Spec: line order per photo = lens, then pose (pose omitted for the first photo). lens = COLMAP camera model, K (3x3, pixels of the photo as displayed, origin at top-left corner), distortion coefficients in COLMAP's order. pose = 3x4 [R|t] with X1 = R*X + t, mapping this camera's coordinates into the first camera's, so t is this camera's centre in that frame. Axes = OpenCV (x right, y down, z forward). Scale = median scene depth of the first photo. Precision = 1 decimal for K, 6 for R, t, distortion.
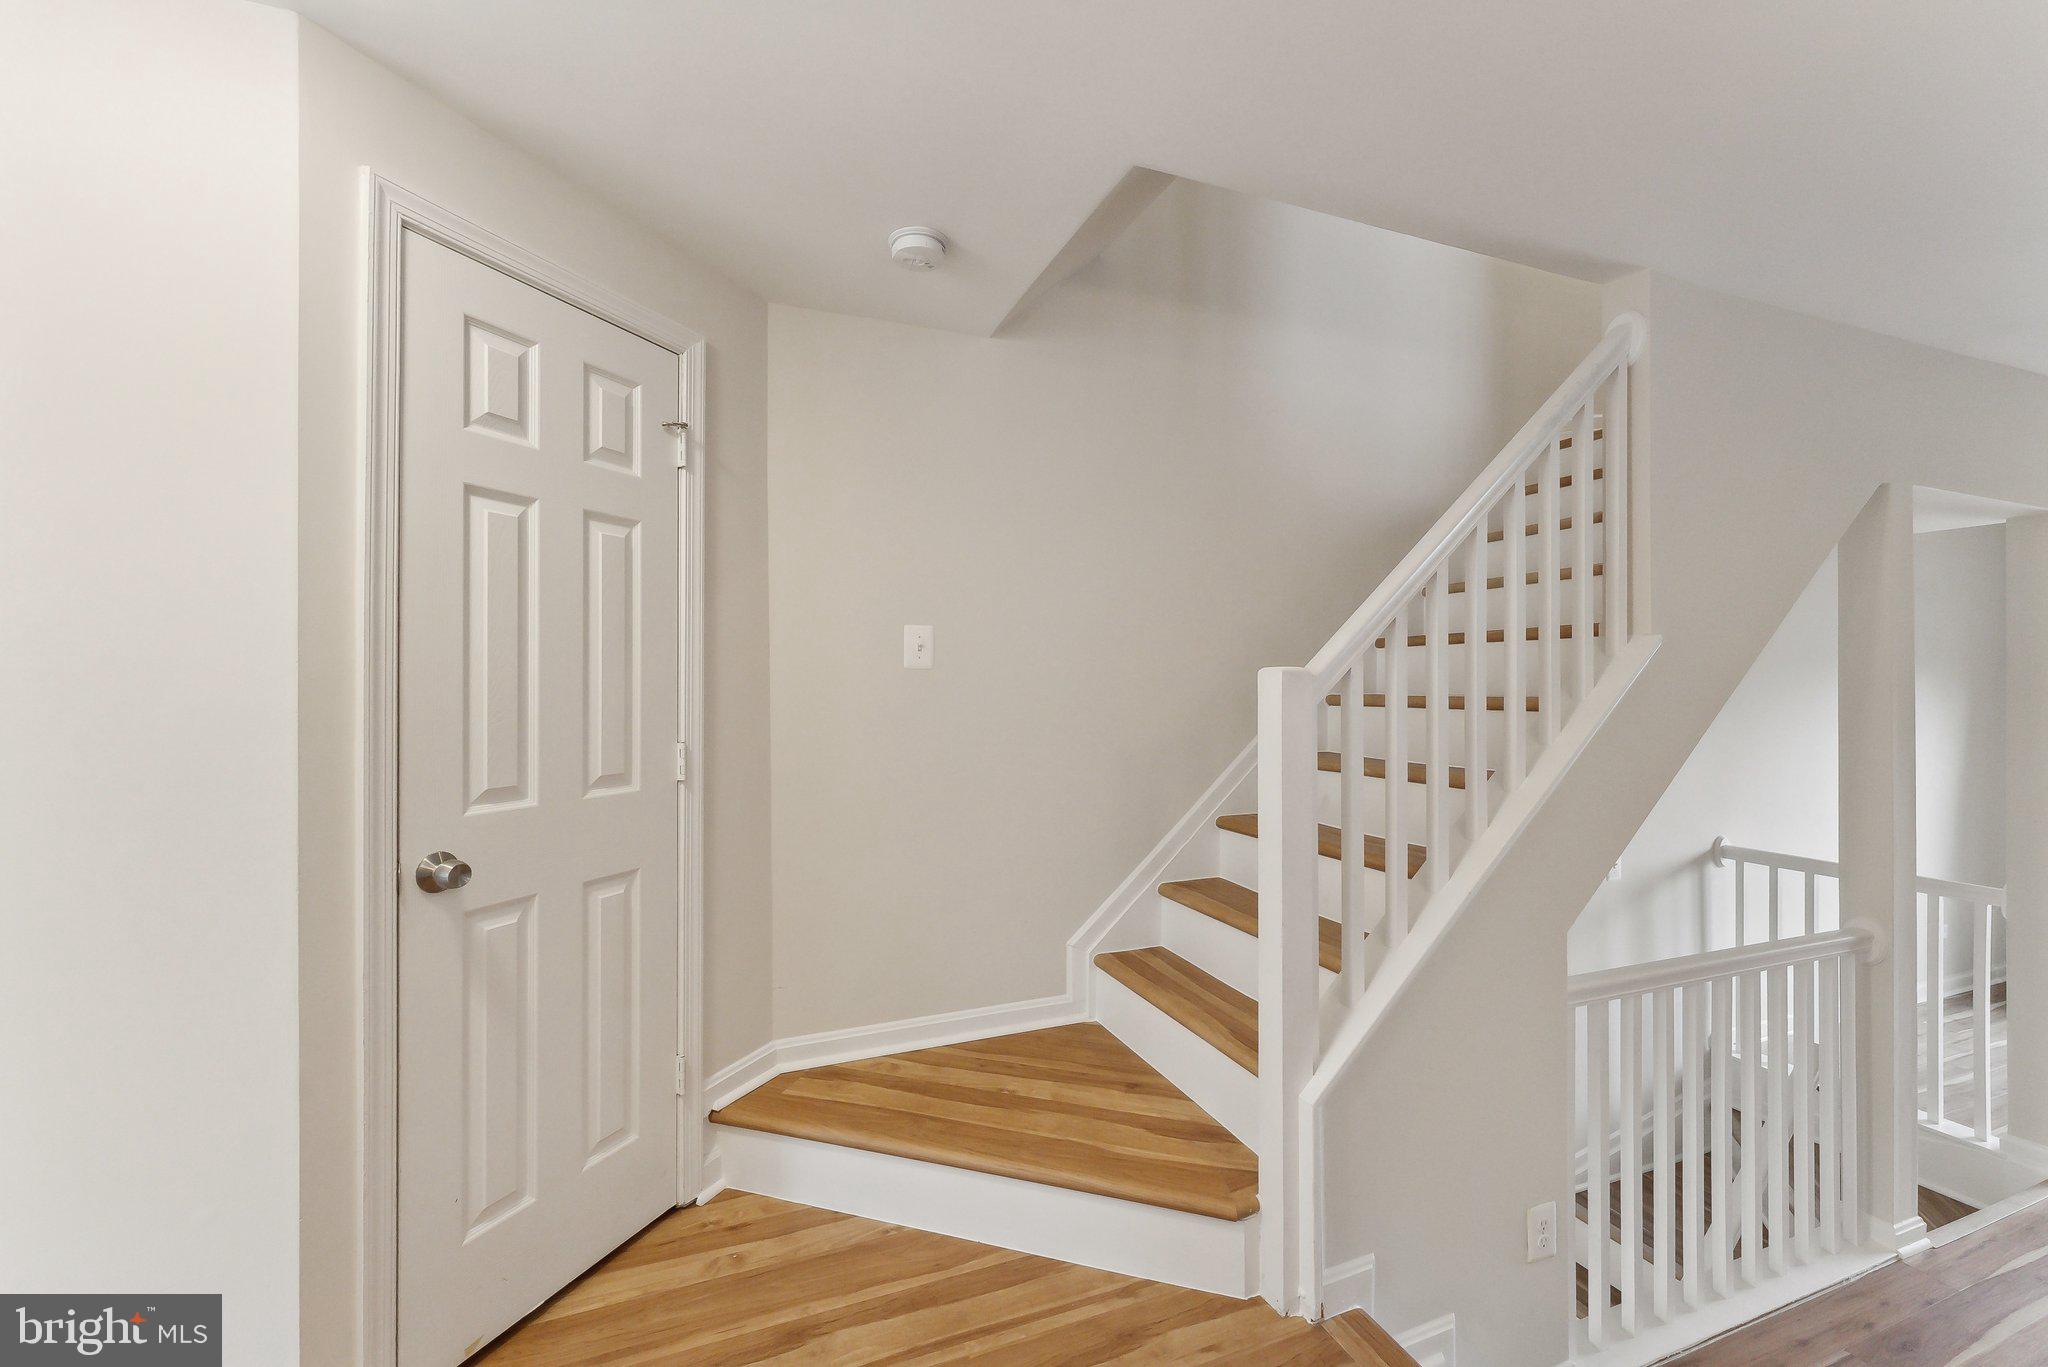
lens RADIAL K [[824.2, 0, 1014.7], [0, 824.2, 684.2], [0, 0, 1]] dist [-0.002030, 0.000543]
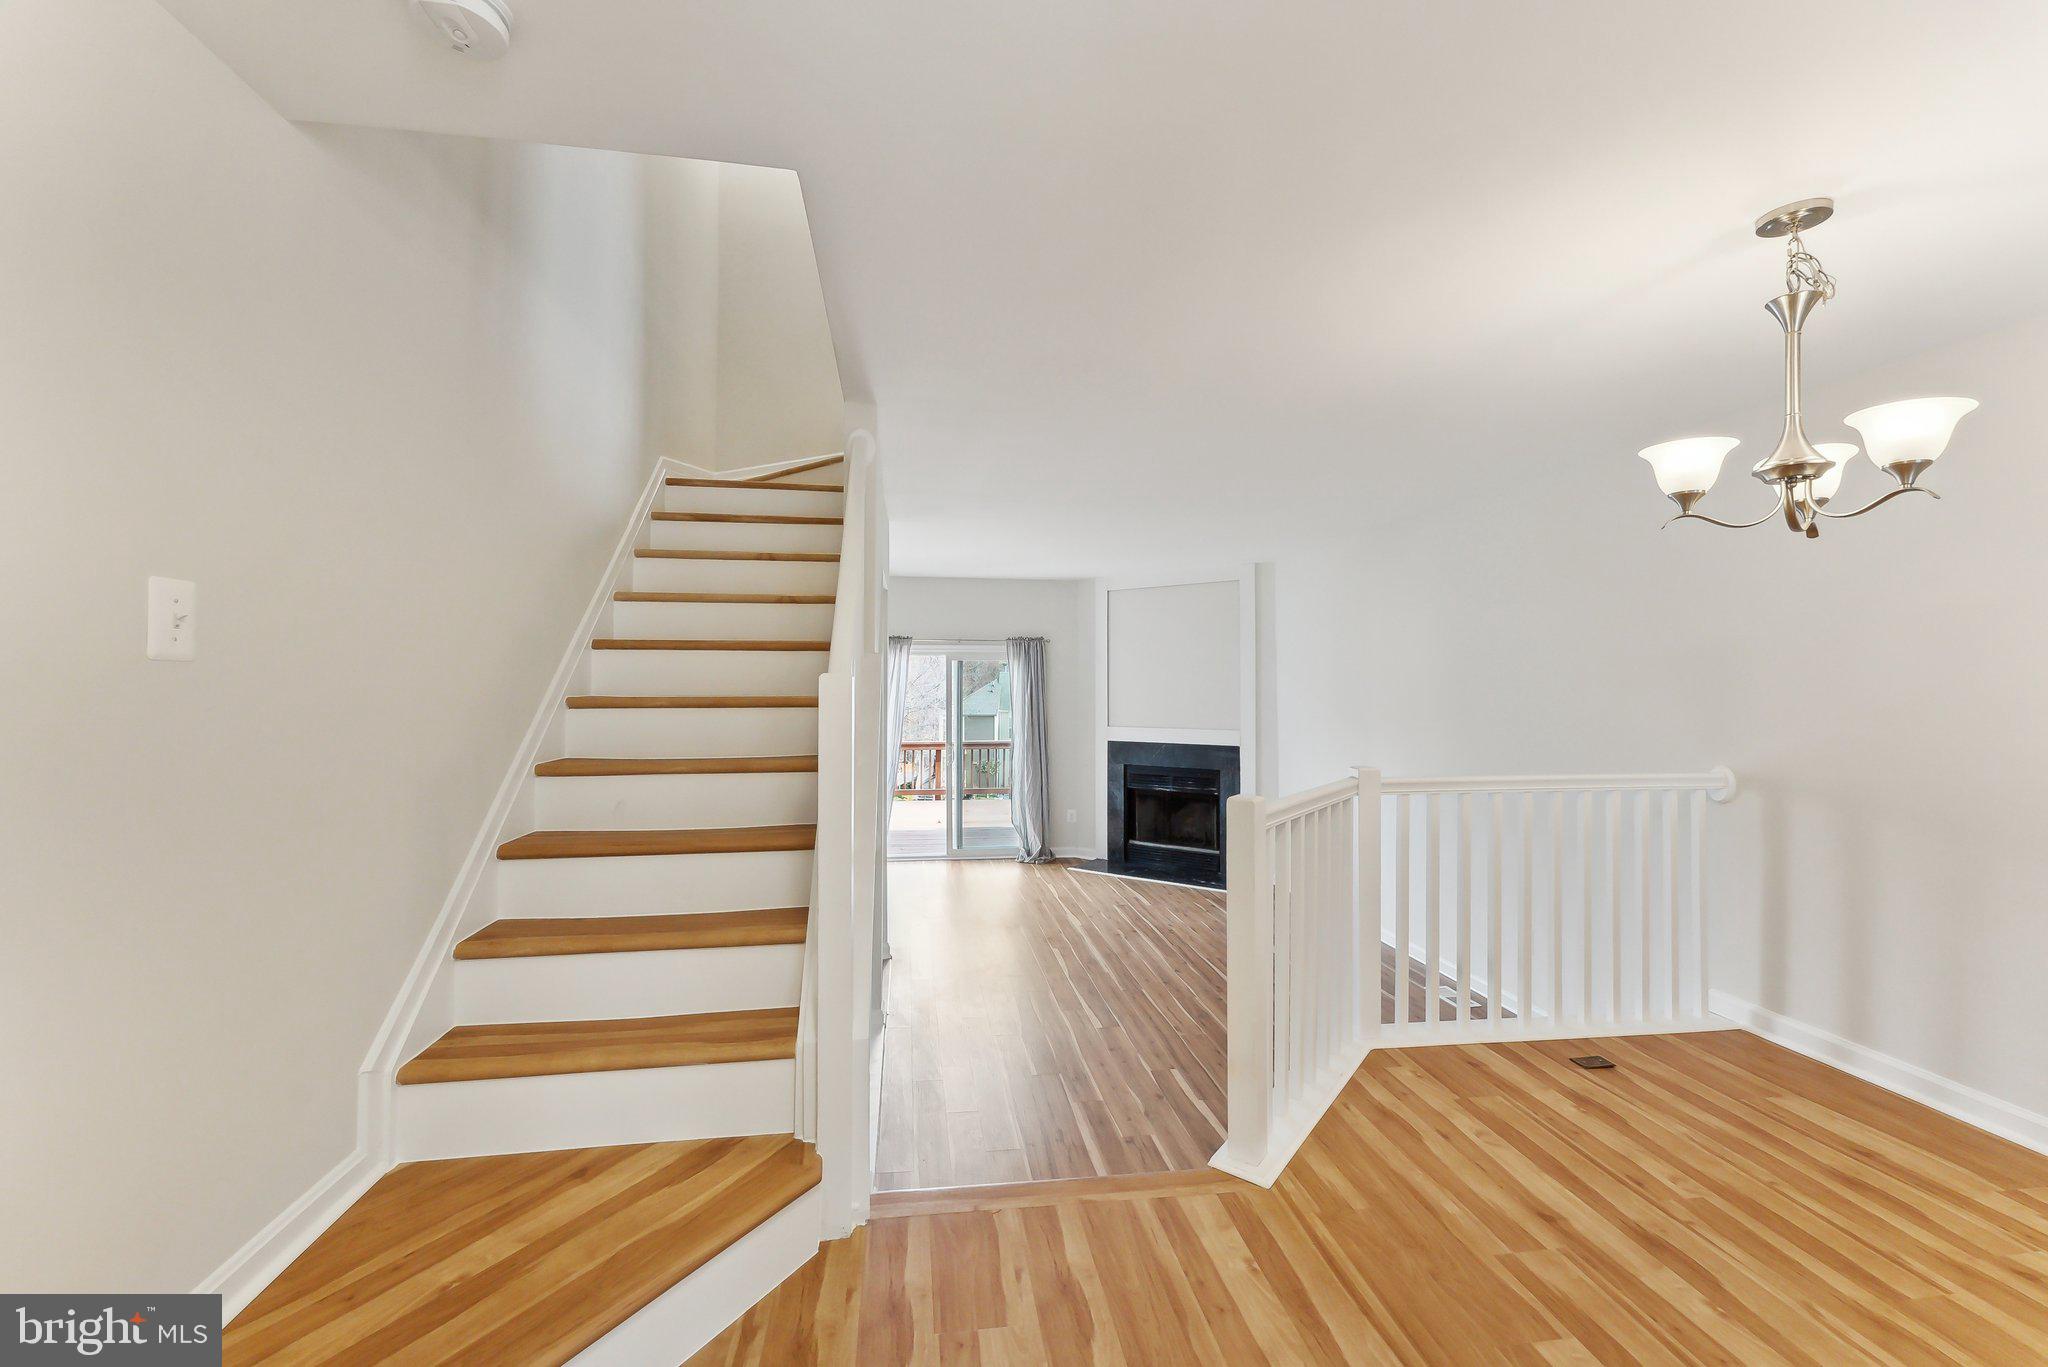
lens RADIAL K [[824.2, 0, 1017.2], [0, 824.2, 675.1], [0, 0, 1]] dist [-0.002030, 0.000543]
pose [[0.221108, 0.016346, 0.975112, -0.661163], [-0.002775, 0.999866, -0.016132, -0.002338], [-0.975245, 0.000861, 0.221124, 0.444739]]
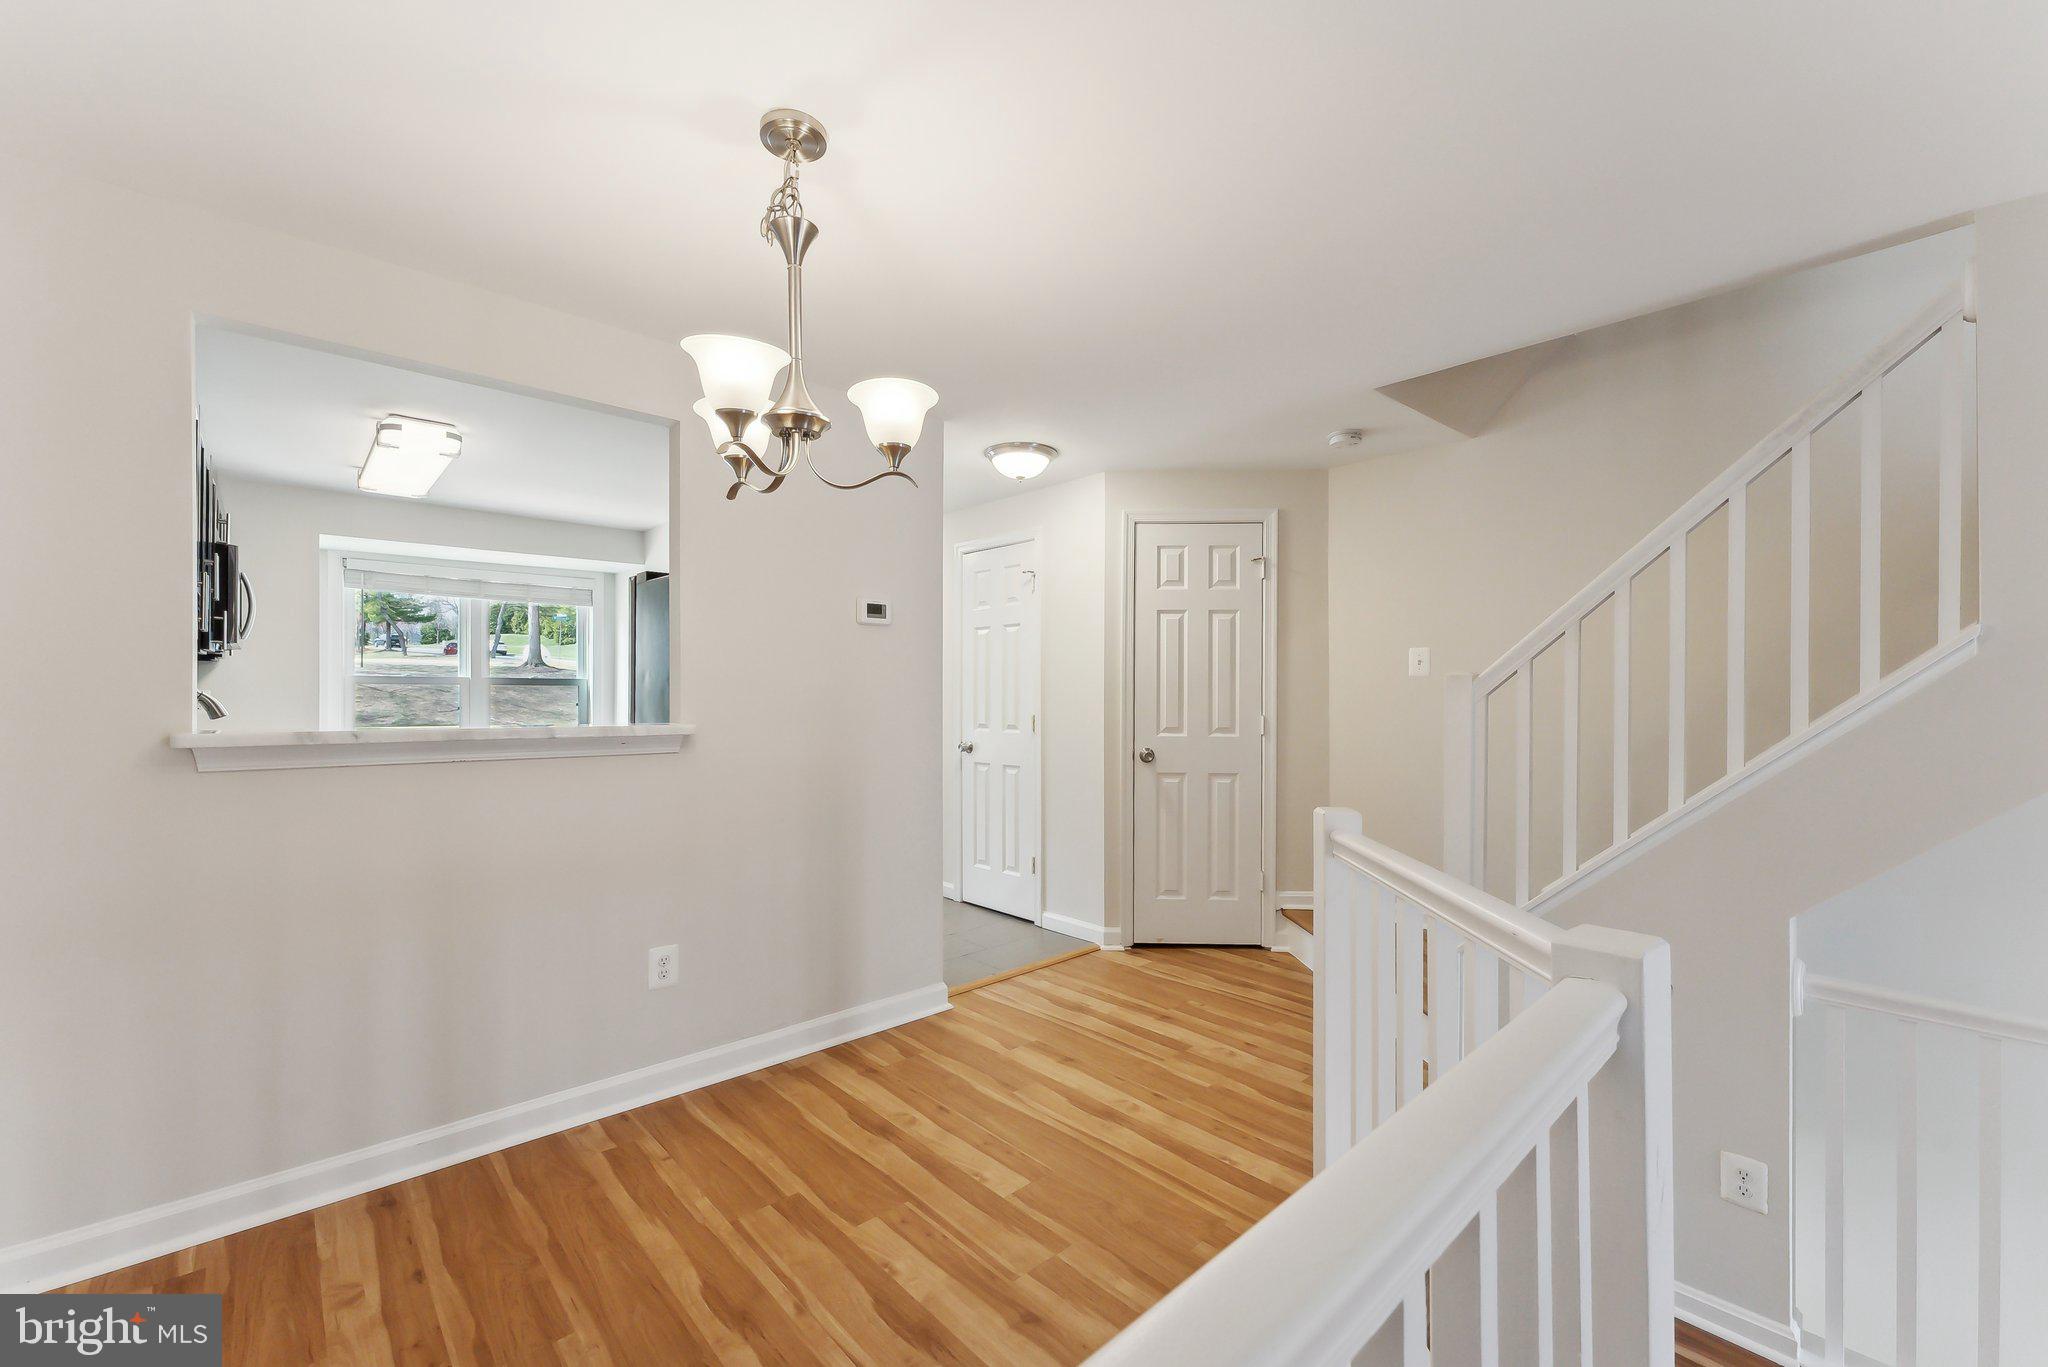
lens RADIAL K [[824.2, 0, 1029.4], [0, 824.2, 691.6], [0, 0, 1]] dist [-0.002030, 0.000543]
pose [[0.380264, 0.000760, -0.924878, 1.297543], [-0.005340, 0.999985, -0.001374, 0.019344], [0.924863, 0.005461, 0.380262, -0.305503]]
